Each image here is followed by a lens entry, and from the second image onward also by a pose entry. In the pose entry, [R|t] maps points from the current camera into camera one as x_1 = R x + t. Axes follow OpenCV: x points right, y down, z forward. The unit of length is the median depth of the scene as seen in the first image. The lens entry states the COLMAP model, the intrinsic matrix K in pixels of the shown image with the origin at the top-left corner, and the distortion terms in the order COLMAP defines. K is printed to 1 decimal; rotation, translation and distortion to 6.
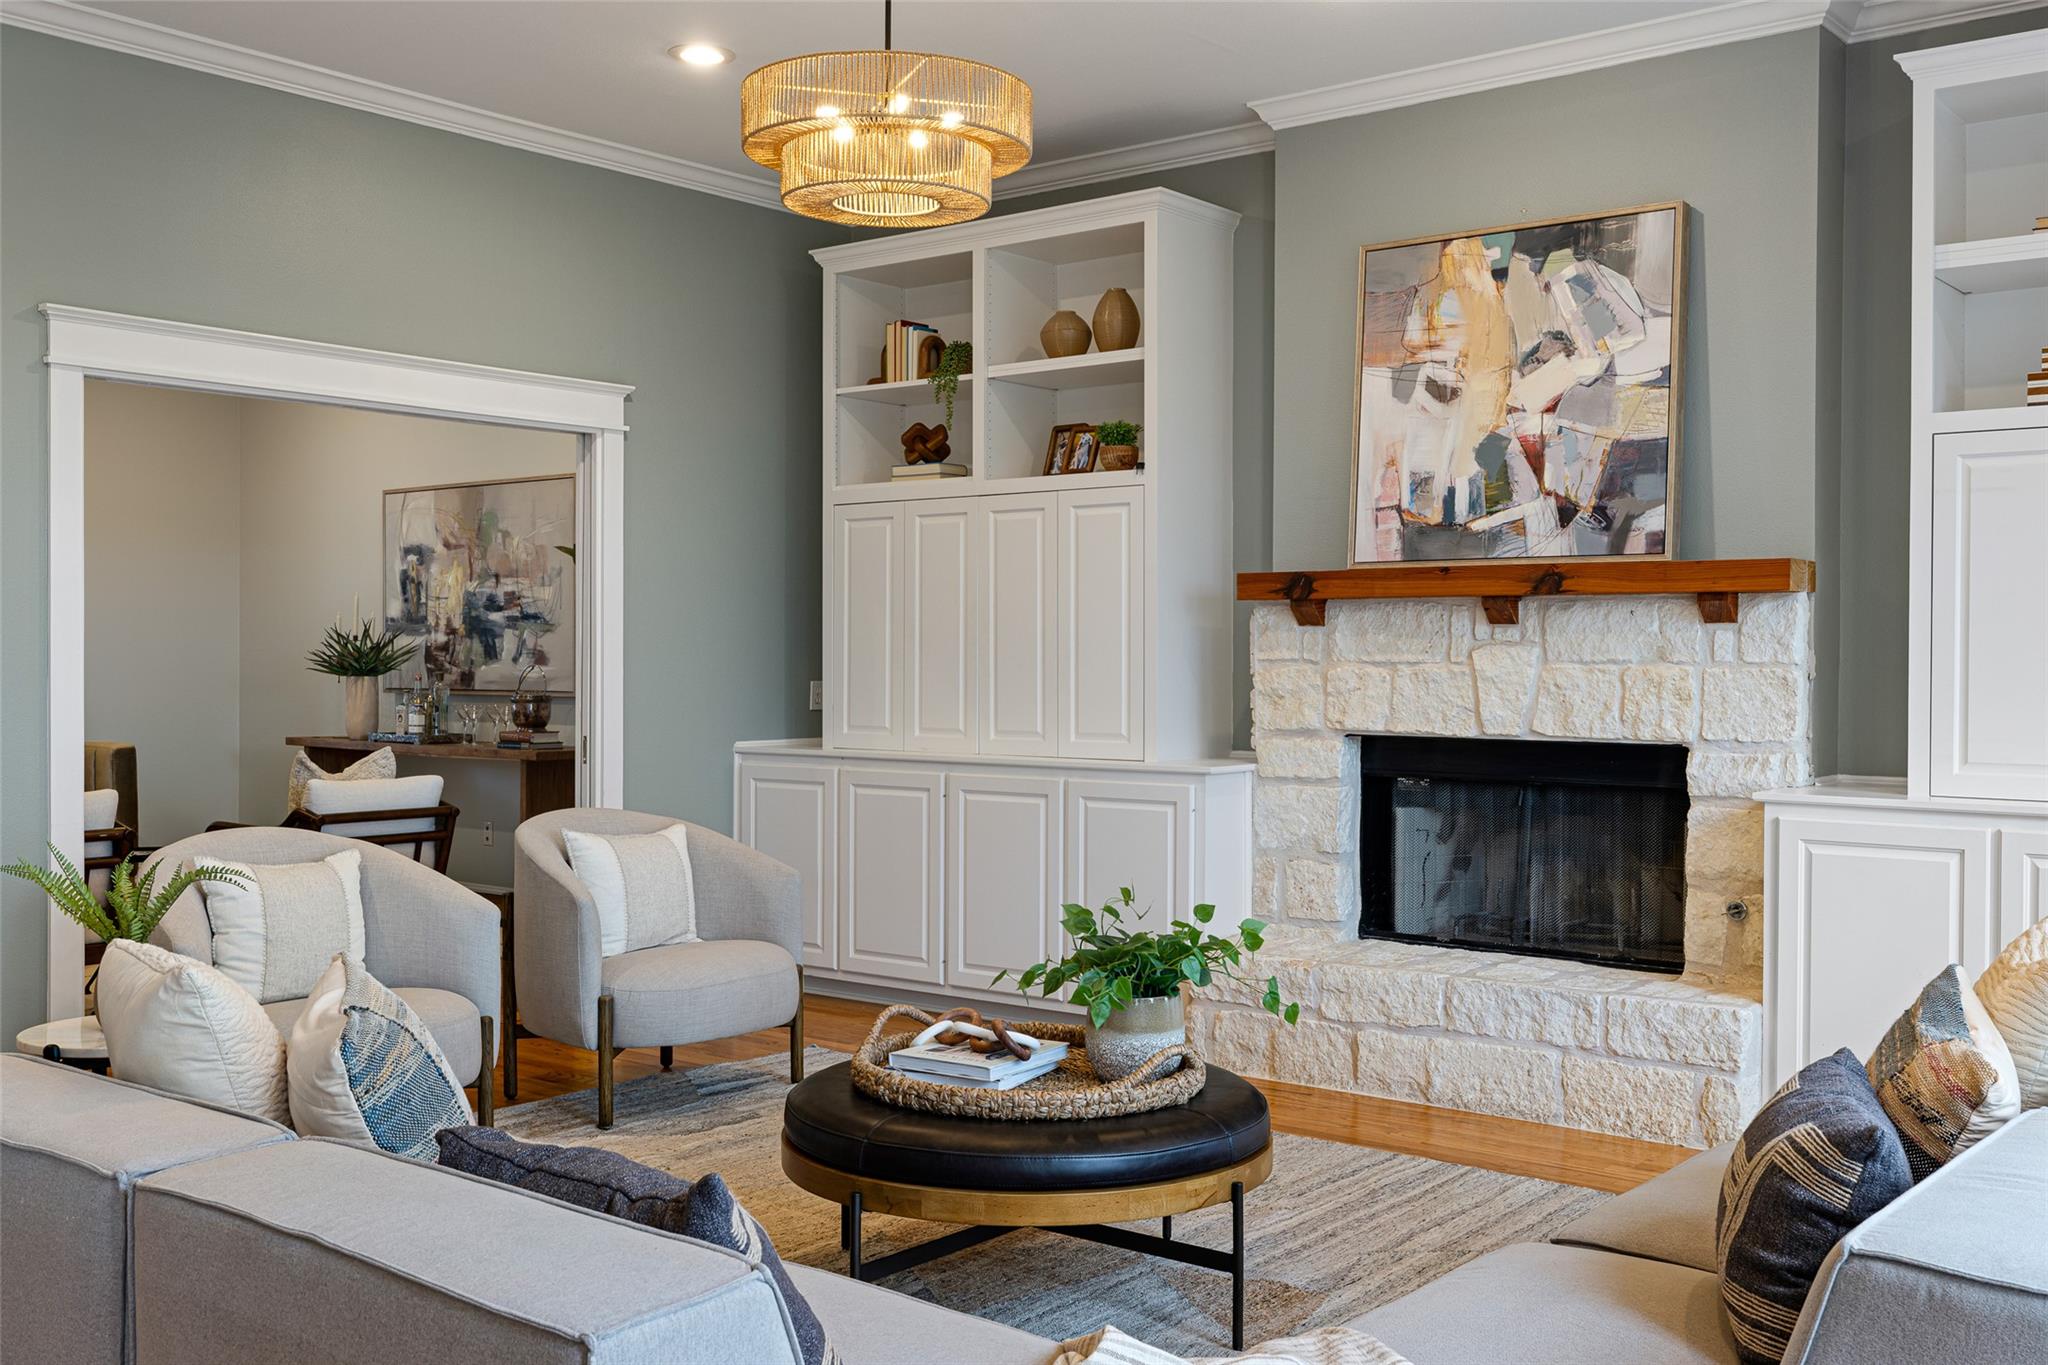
lens RADIAL K [[1980.8, 0, 1006.9], [0, 1980.8, 679.2], [0, 0, 1]] dist [0.001450, 0.000000]
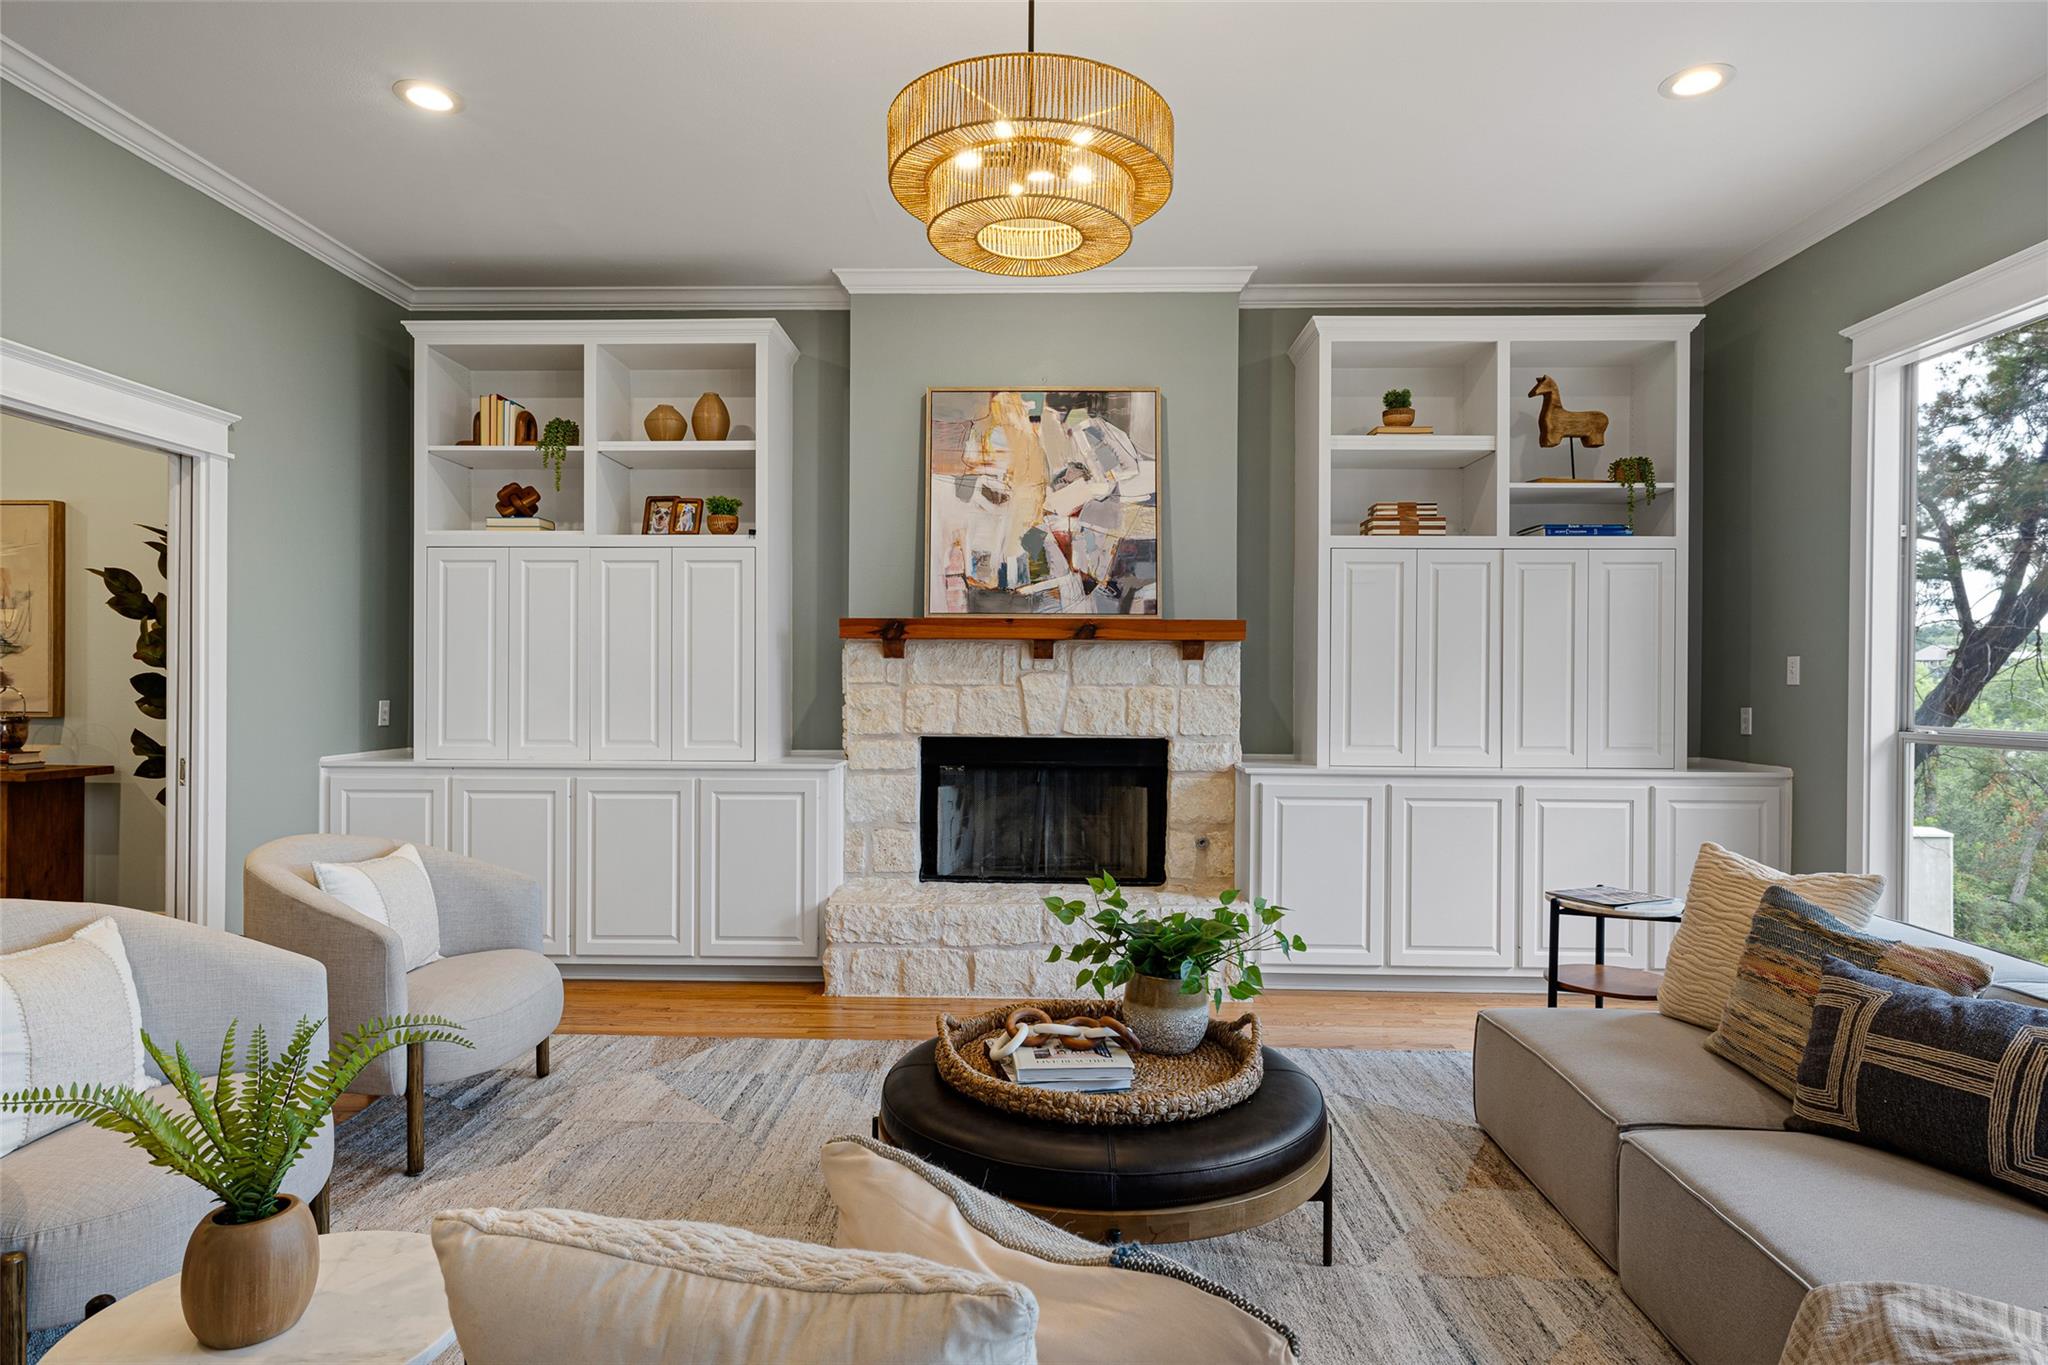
lens RADIAL K [[1145.4, 0, 1025.1], [0, 1145.4, 689.7], [0, 0, 1]] dist [-0.003326, 0.002054]
pose [[0.793427, 0.000500, 0.608665, -0.254494], [0.003711, 0.999977, -0.005659, -0.000342], [-0.608654, 0.006749, 0.793407, 0.313274]]
